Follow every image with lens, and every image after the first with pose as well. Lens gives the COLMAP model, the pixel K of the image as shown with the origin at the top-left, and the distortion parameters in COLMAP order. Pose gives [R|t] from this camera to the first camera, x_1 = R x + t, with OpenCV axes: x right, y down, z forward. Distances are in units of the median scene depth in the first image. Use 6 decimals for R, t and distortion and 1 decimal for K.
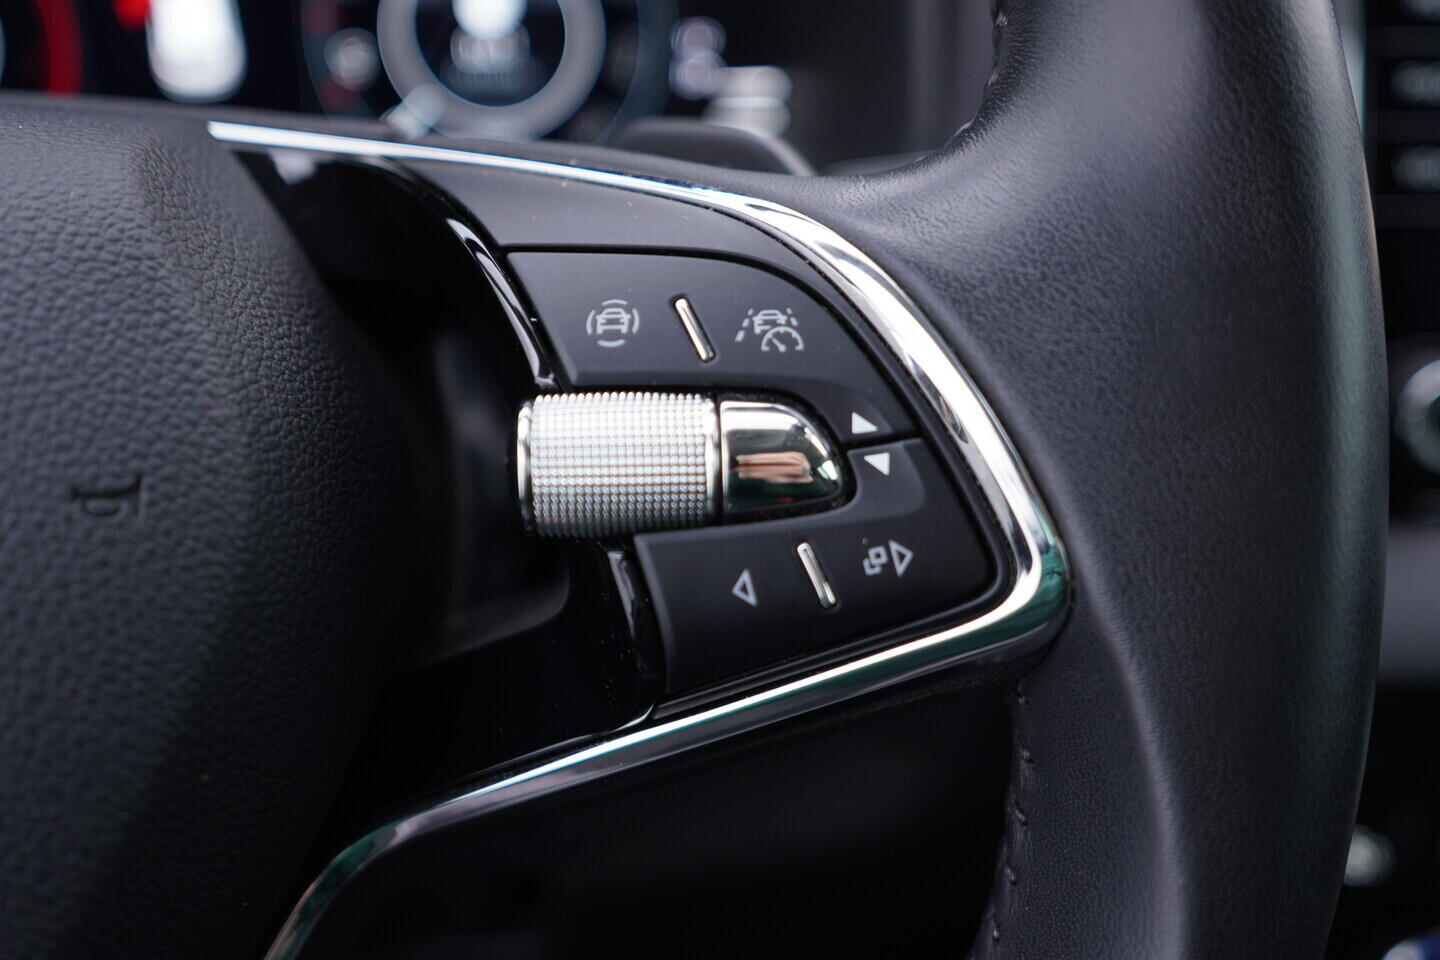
lens RADIAL K [[1485.2, 0, 720.7], [0, 1485.2, 481.5], [0, 0, 1]] dist [0.004529, 0.000000]
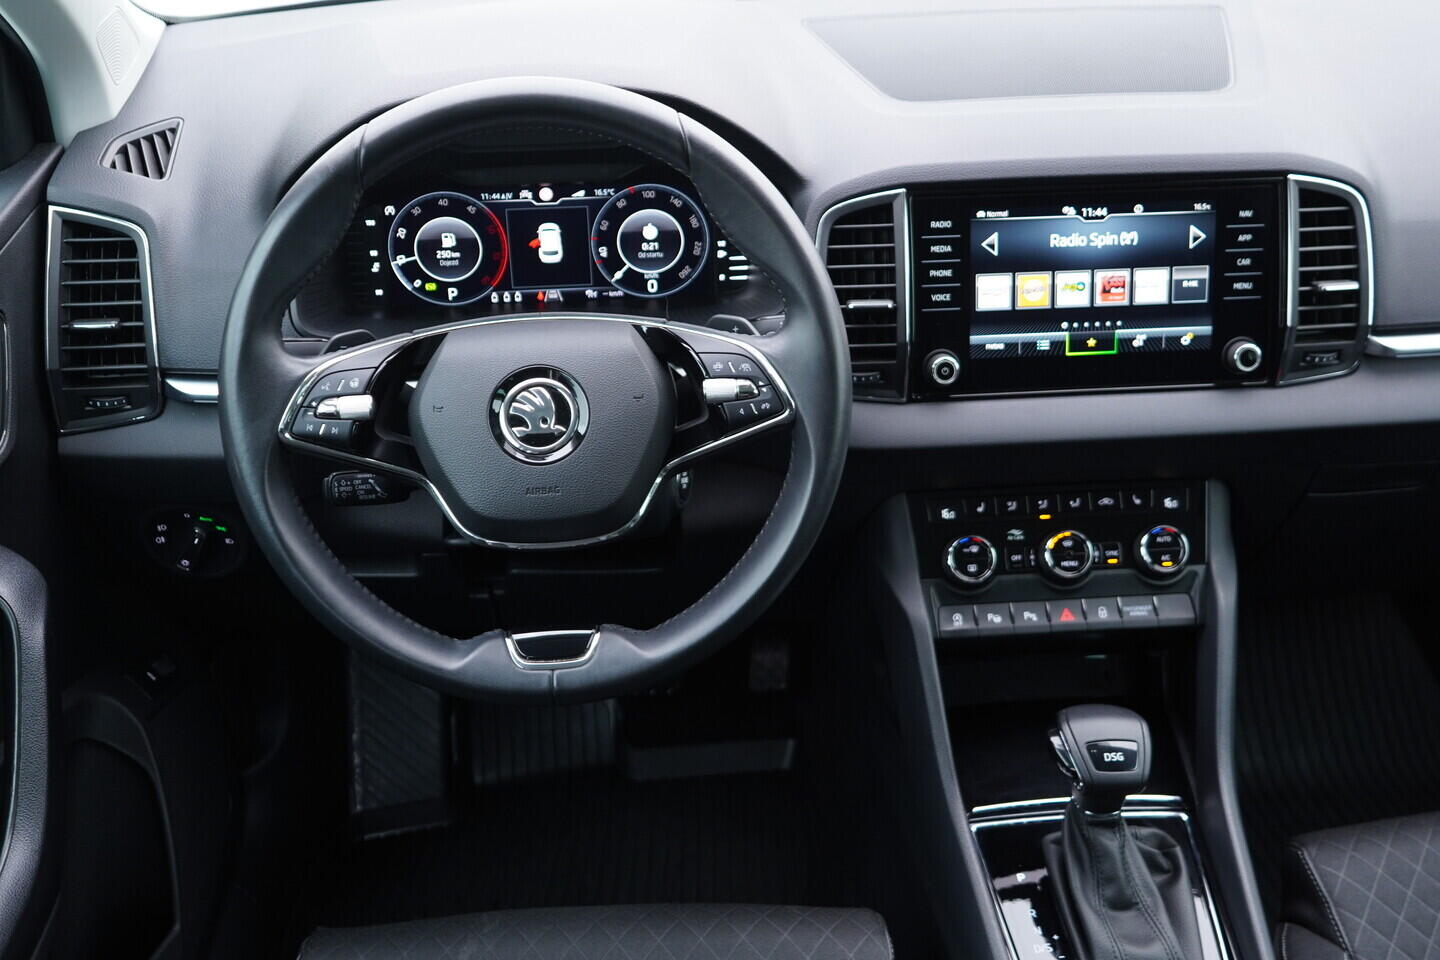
lens RADIAL K [[1485.2, 0, 724.0], [0, 1485.2, 481.2], [0, 0, 1]] dist [0.004529, 0.000000]
pose [[0.999727, -0.019479, -0.012889, 0.016096], [0.019892, 0.999267, 0.032701, 0.153347], [0.012243, -0.032948, 0.999382, -4.889787]]
